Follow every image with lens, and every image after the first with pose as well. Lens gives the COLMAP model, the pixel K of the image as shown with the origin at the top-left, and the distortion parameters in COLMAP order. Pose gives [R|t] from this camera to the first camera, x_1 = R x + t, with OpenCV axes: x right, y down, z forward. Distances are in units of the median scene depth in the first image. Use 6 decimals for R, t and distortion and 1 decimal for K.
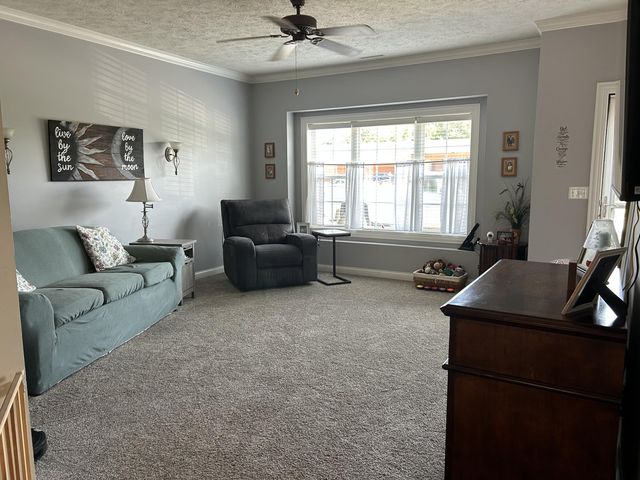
lens RADIAL K [[482.6, 0, 321.0], [0, 482.6, 238.5], [0, 0, 1]] dist [0.009401, -0.001833]
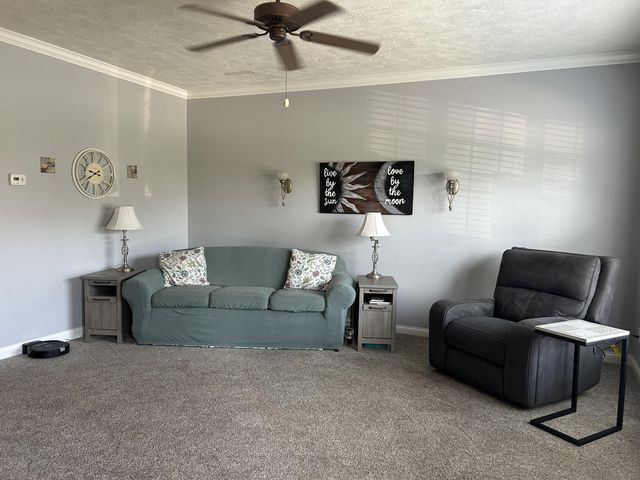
lens RADIAL K [[482.6, 0, 320.6], [0, 482.6, 244.3], [0, 0, 1]] dist [0.009401, -0.001833]
pose [[0.074648, 0.083928, -0.993672, 0.605643], [-0.149993, 0.986061, 0.072017, -0.117687], [0.985865, 0.143668, 0.086196, 0.835443]]
